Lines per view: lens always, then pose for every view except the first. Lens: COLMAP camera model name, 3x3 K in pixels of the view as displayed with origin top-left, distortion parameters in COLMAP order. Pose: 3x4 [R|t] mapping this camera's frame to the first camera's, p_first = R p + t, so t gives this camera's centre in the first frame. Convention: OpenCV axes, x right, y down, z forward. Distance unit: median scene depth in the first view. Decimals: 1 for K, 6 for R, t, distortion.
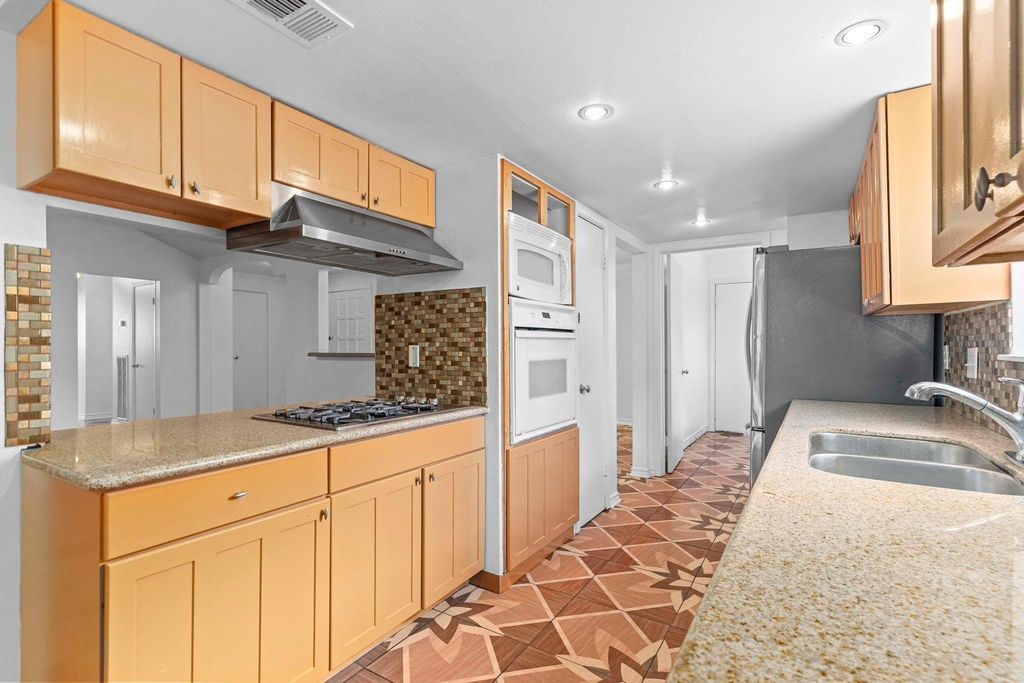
lens RADIAL K [[484.3, 0, 510.0], [0, 484.3, 341.3], [0, 0, 1]] dist [-0.001478, 0.000451]
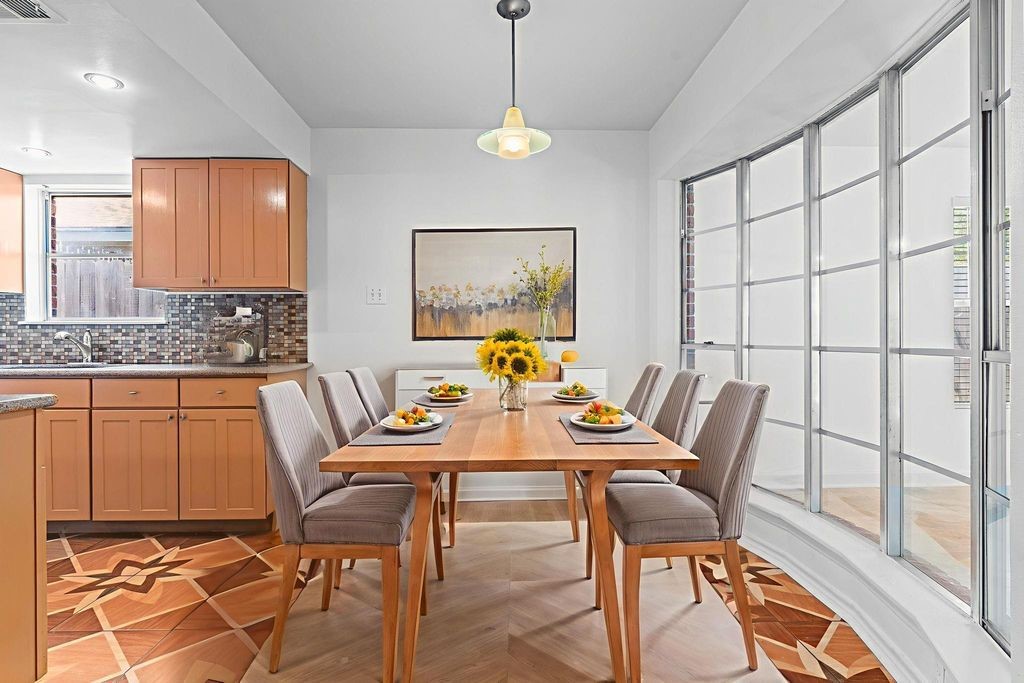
lens RADIAL K [[484.3, 0, 510.0], [0, 484.3, 341.3], [0, 0, 1]] dist [-0.001478, 0.000451]
pose [[-0.552735, 0.000677, 0.833357, -1.119731], [-0.004126, 0.999985, -0.003549, 0.070261], [-0.833347, -0.005401, -0.552724, 0.285865]]
